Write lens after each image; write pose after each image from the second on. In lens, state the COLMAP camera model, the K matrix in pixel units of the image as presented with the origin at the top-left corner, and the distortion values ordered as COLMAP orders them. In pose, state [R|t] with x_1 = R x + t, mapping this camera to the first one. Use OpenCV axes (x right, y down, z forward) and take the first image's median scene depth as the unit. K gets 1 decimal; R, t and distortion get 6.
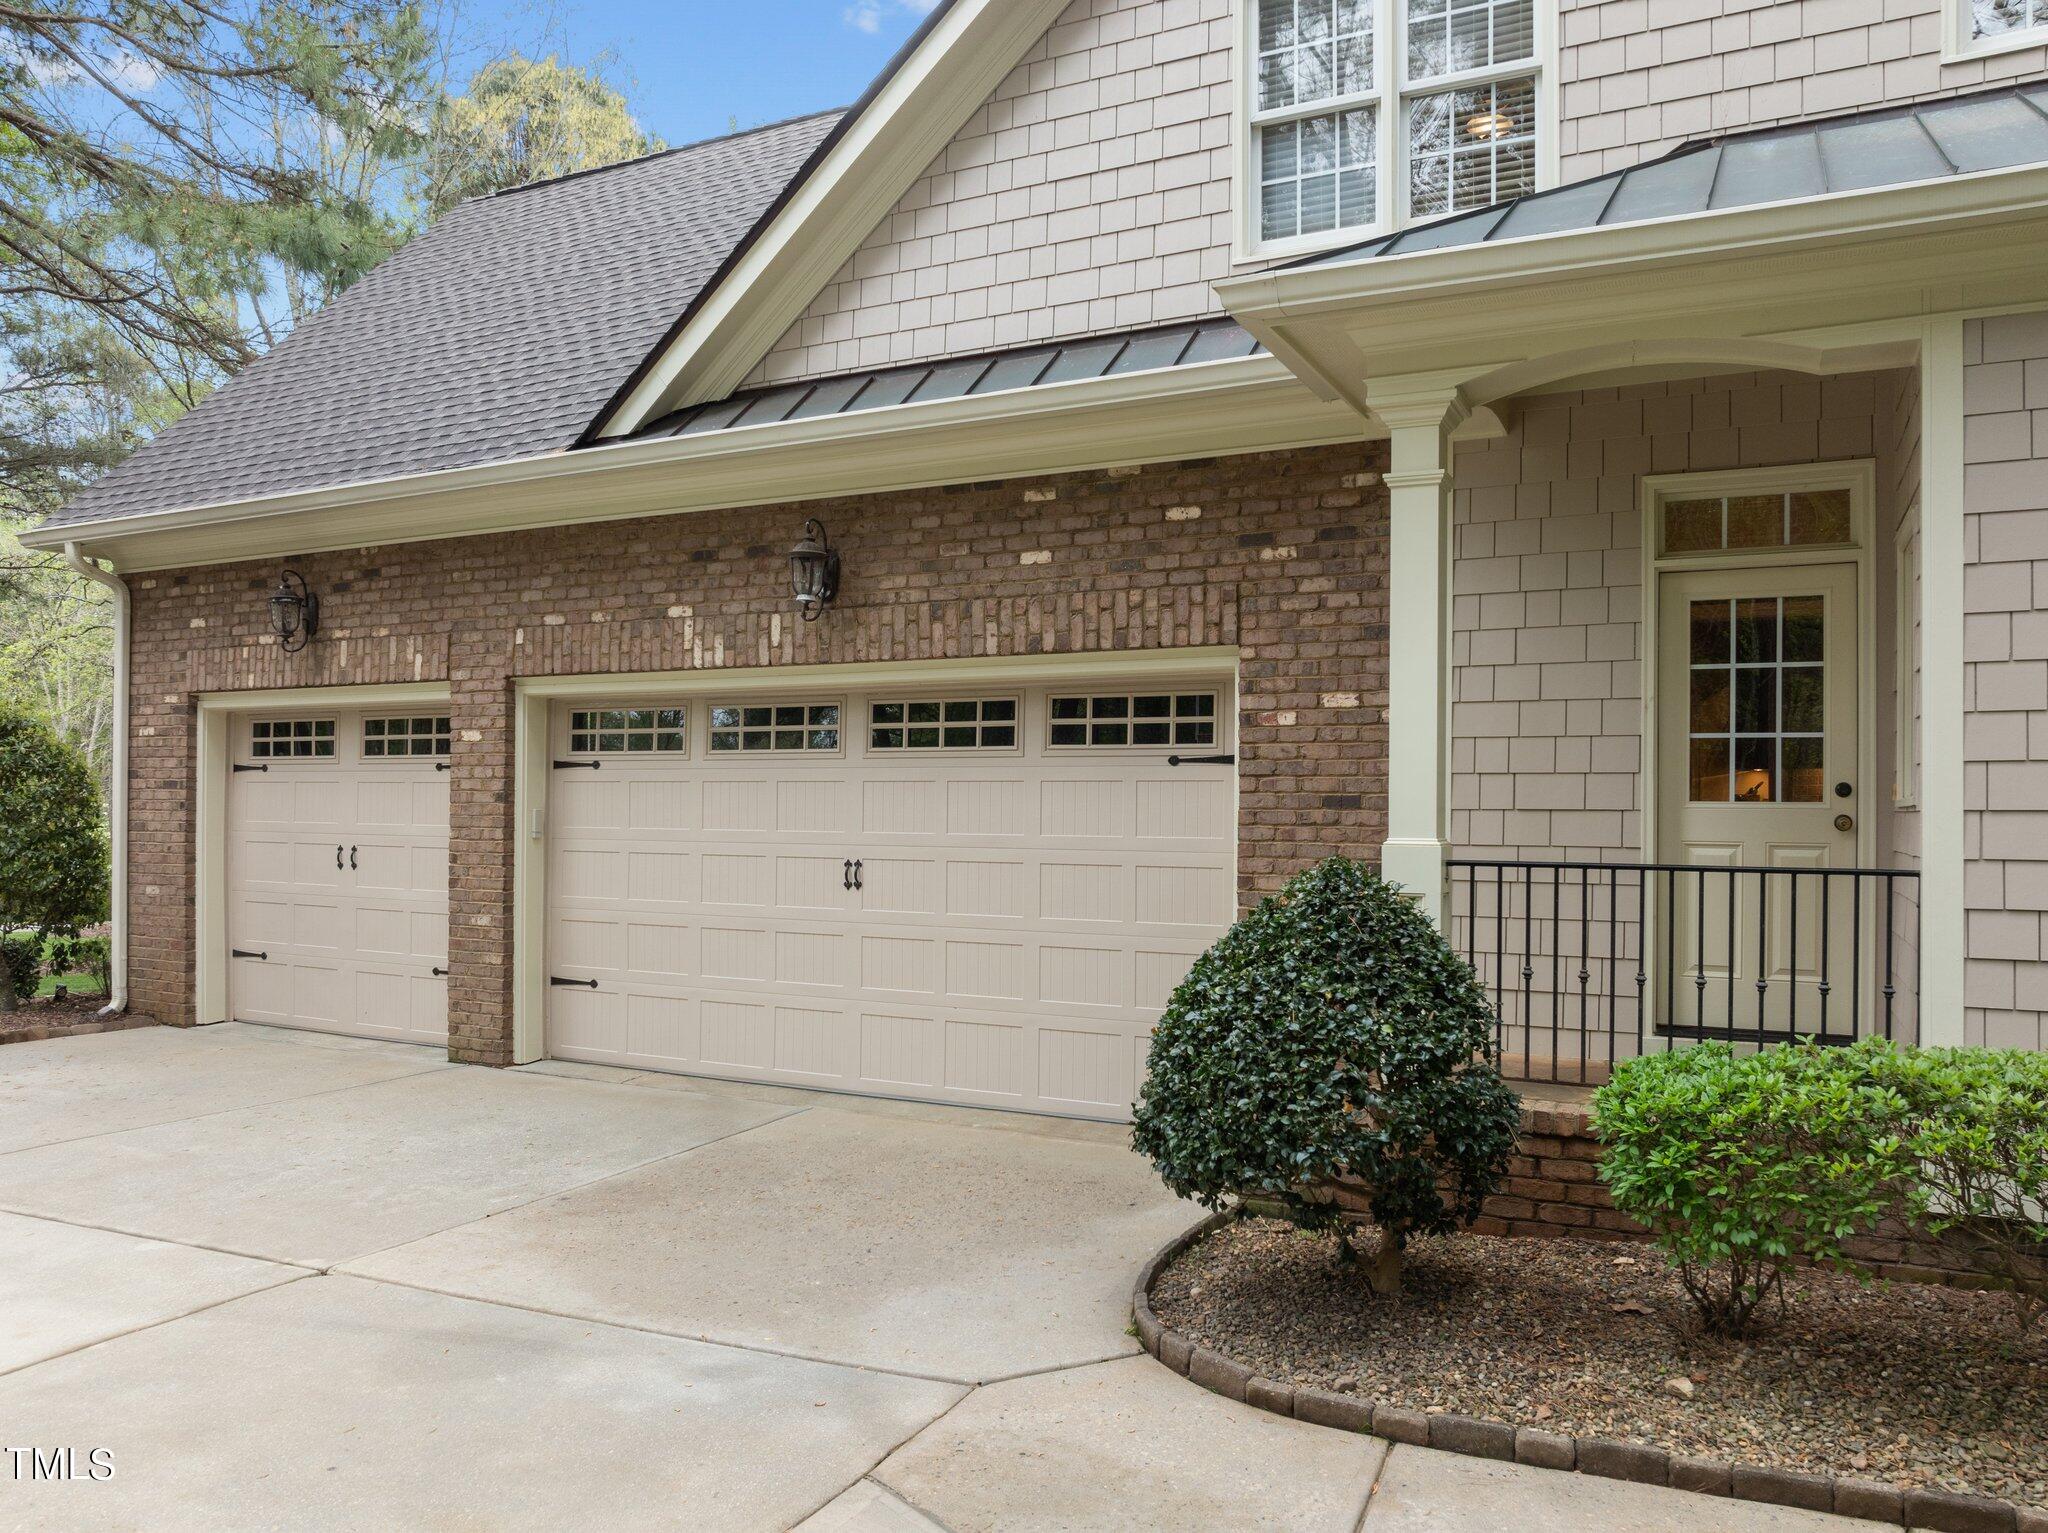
lens RADIAL K [[1421.4, 0, 1023.8], [0, 1421.4, 769.2], [0, 0, 1]] dist [-0.037303, 0.003224]
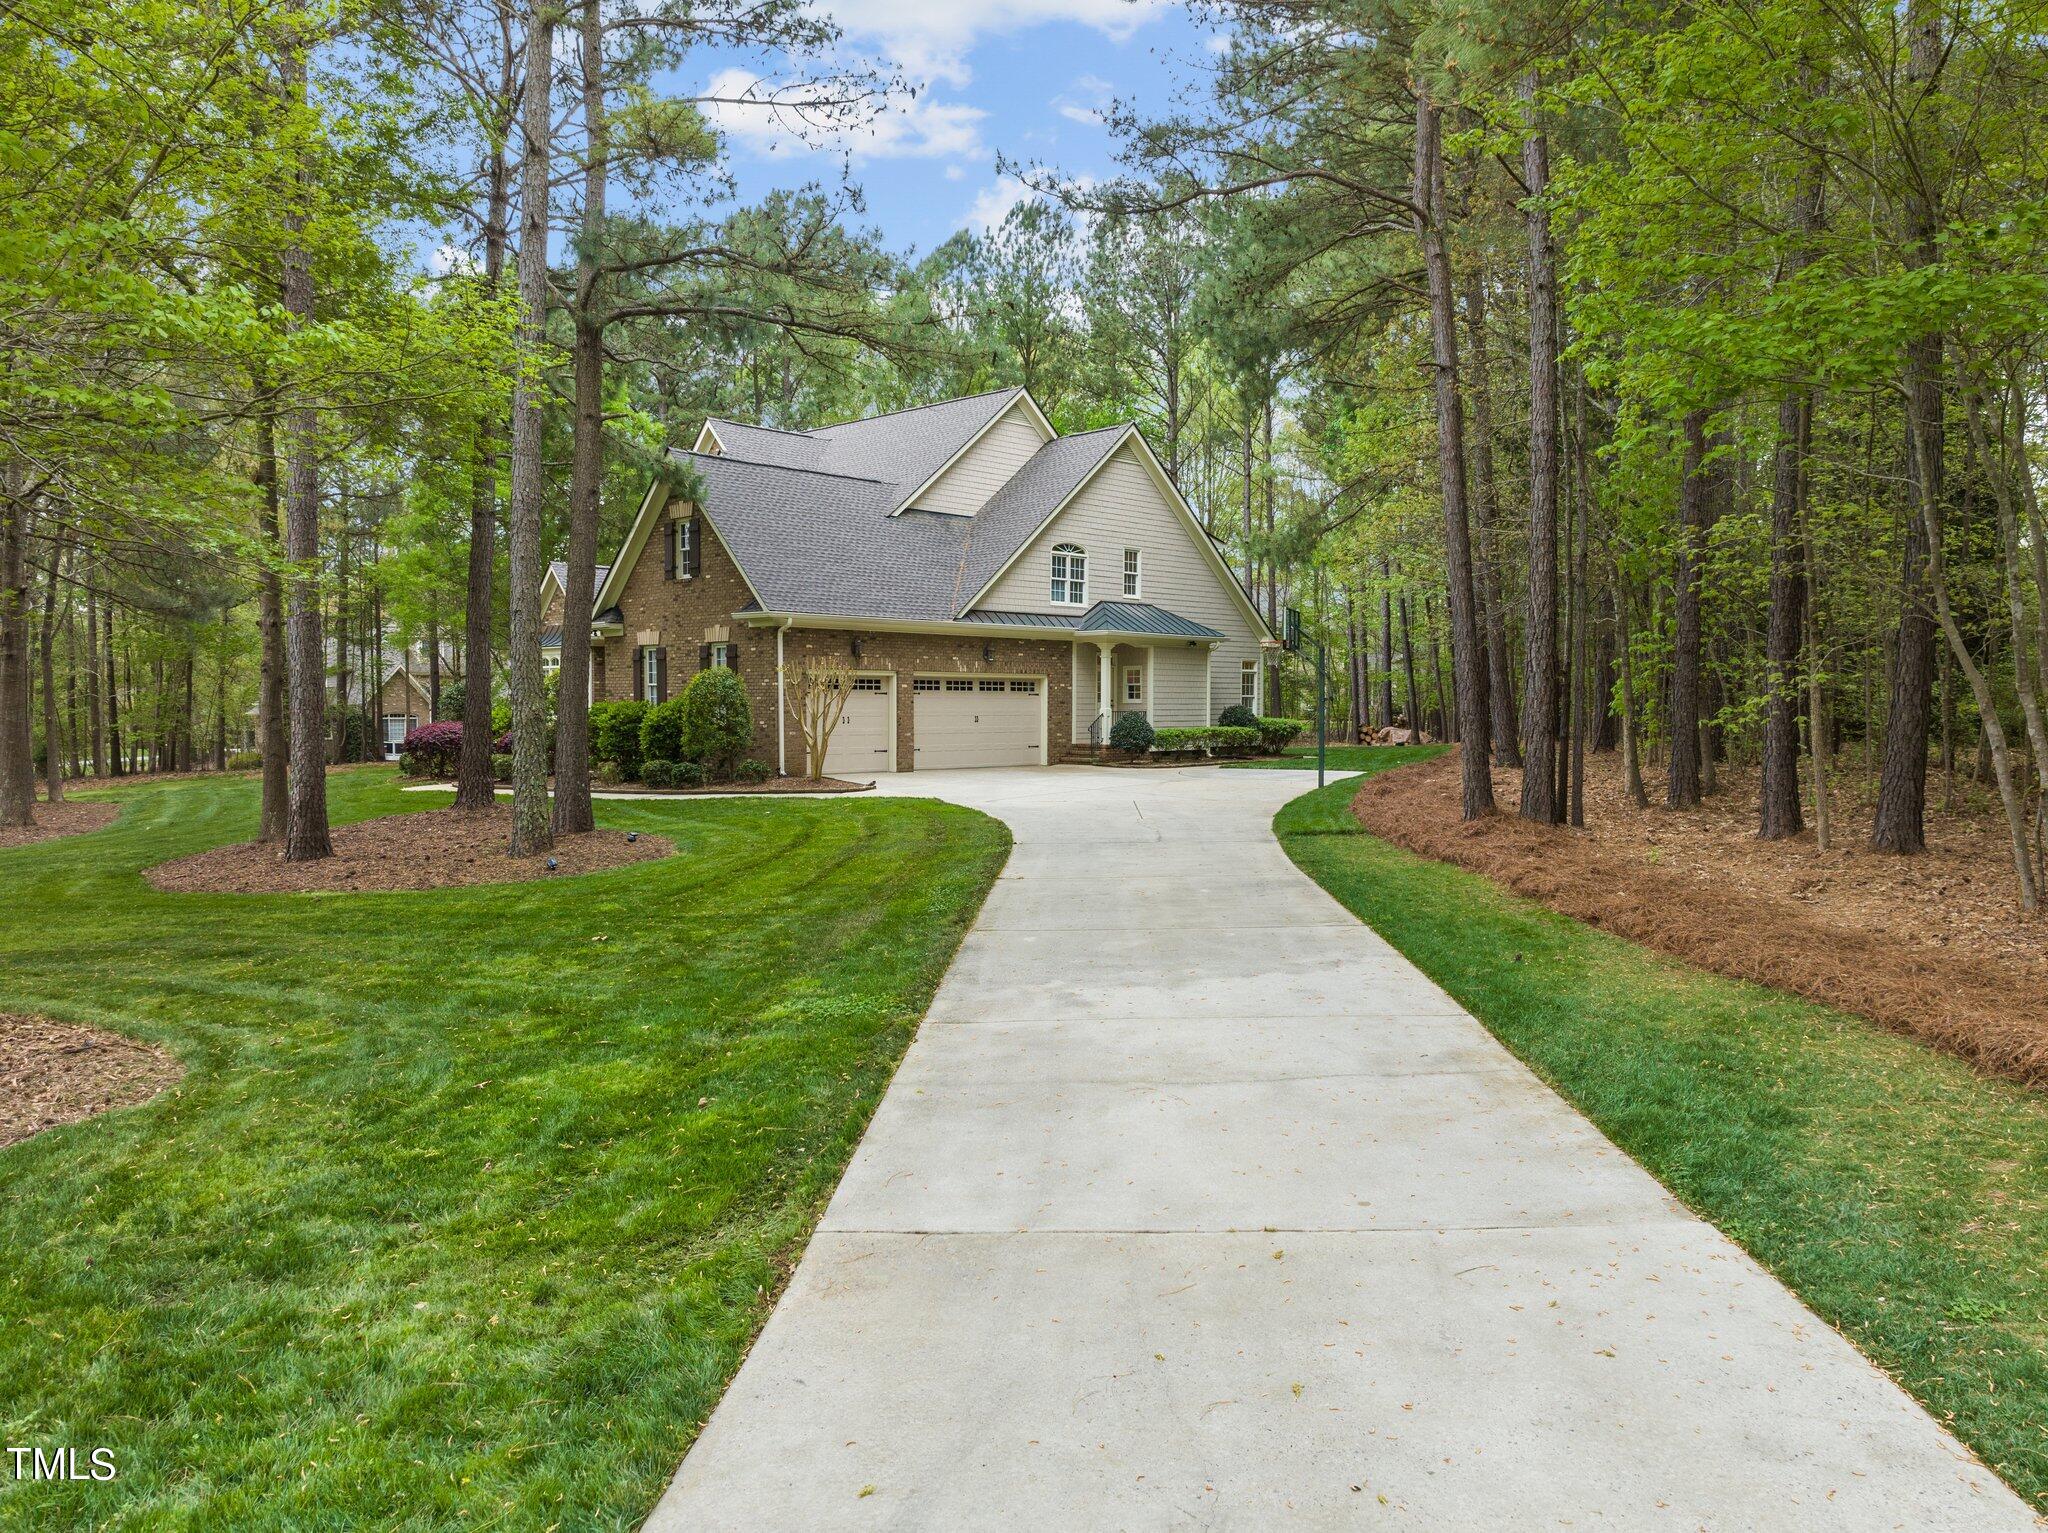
lens RADIAL K [[1427.9, 0, 1023.8], [0, 1427.9, 763.1], [0, 0, 1]] dist [-0.000389, -0.000006]
pose [[0.323505, -0.030866, 0.945723, -4.310426], [0.009458, 0.999523, 0.029387, 0.081773], [-0.946179, -0.000562, 0.323643, -0.590463]]
